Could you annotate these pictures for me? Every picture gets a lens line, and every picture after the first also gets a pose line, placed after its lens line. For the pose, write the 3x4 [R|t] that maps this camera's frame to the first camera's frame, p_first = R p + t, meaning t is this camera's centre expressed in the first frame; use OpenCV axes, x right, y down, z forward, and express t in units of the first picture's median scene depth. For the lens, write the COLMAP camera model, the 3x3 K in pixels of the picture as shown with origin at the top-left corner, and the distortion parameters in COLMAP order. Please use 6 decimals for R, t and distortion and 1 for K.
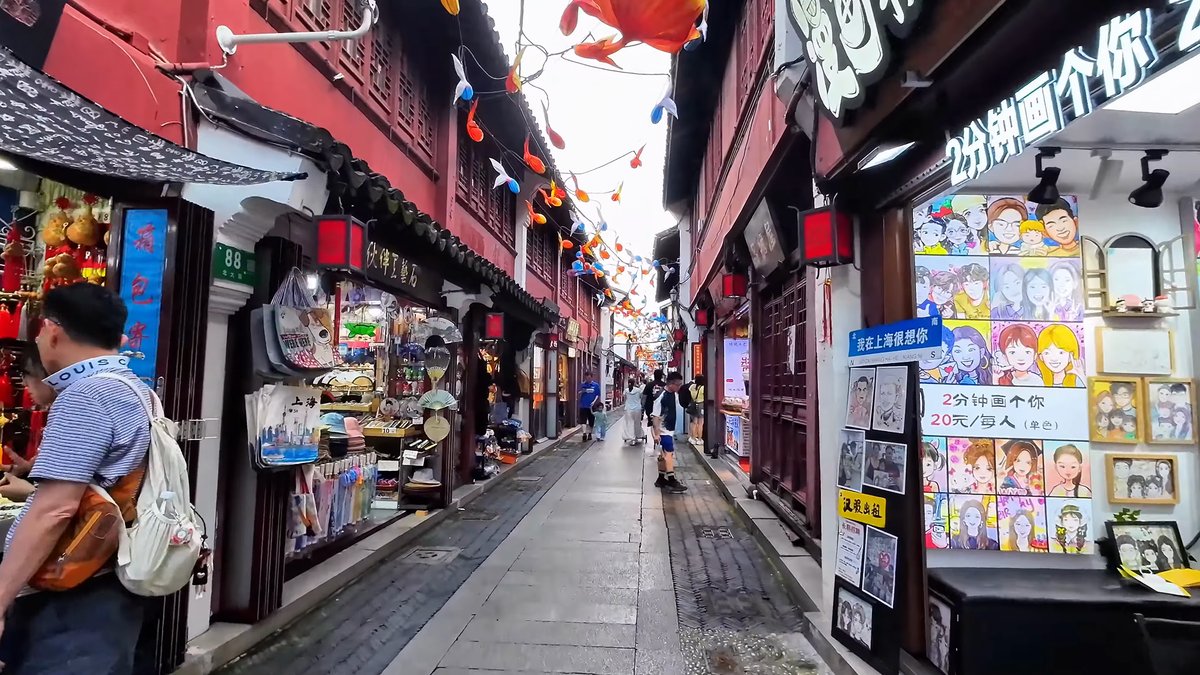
lens RADIAL K [[579.3, 0, 600.7], [0, 579.3, 337.0], [0, 0, 1]] dist [0.003605, -0.003853]
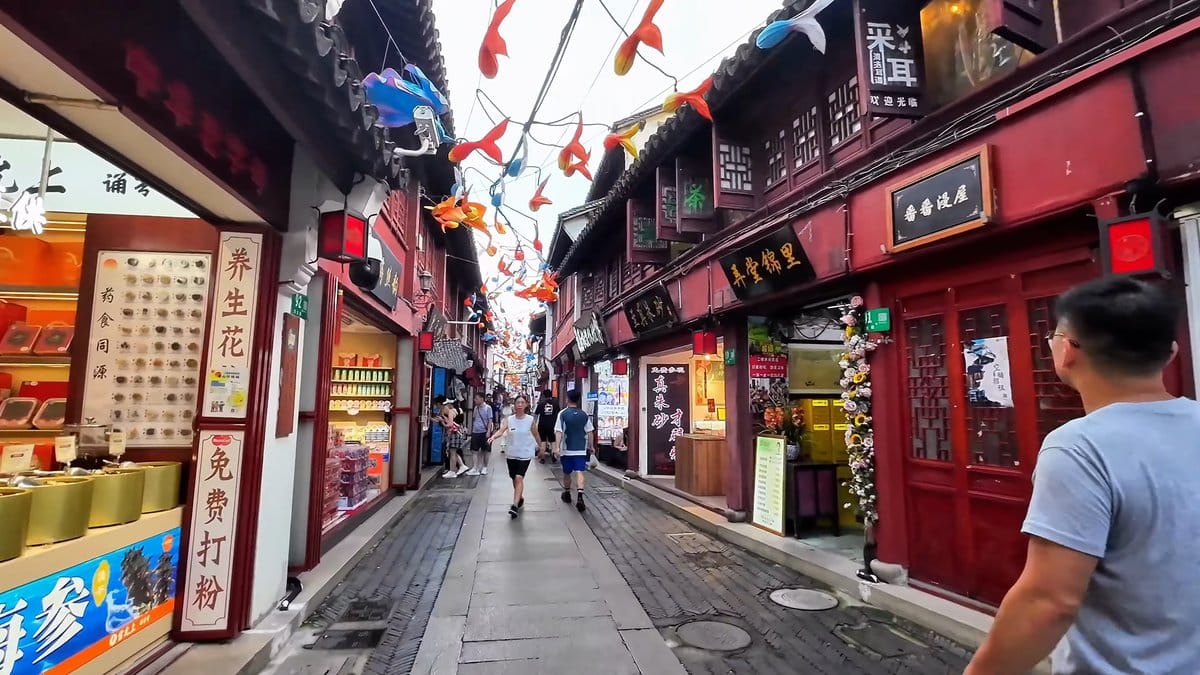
lens RADIAL K [[579.3, 0, 601.5], [0, 579.3, 334.5], [0, 0, 1]] dist [0.003605, -0.003853]
pose [[0.970328, 0.028799, 0.240072, -0.205993], [-0.020332, 0.999083, -0.037671, -0.110410], [-0.240937, 0.031672, 0.970024, -1.261074]]
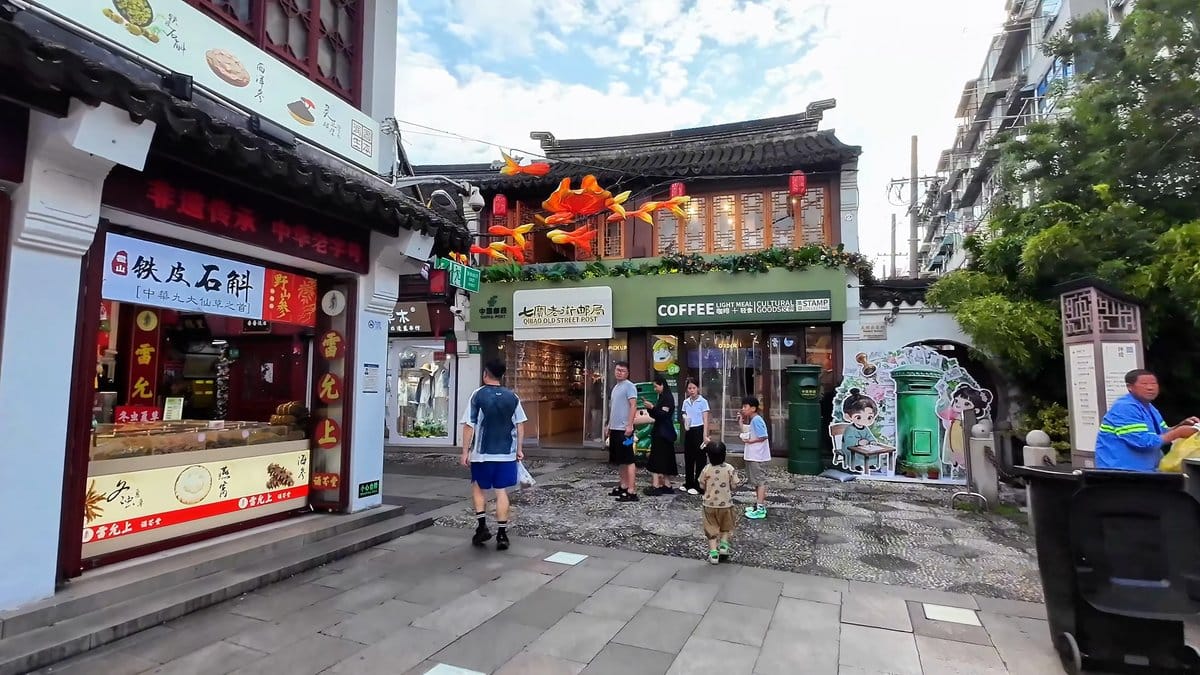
lens RADIAL K [[579.3, 0, 603.0], [0, 579.3, 336.9], [0, 0, 1]] dist [0.003605, -0.003853]
pose [[0.275881, 0.074915, 0.958268, -1.727092], [-0.079040, 0.995350, -0.055059, -0.246024], [-0.957936, -0.060552, 0.280520, -2.924150]]
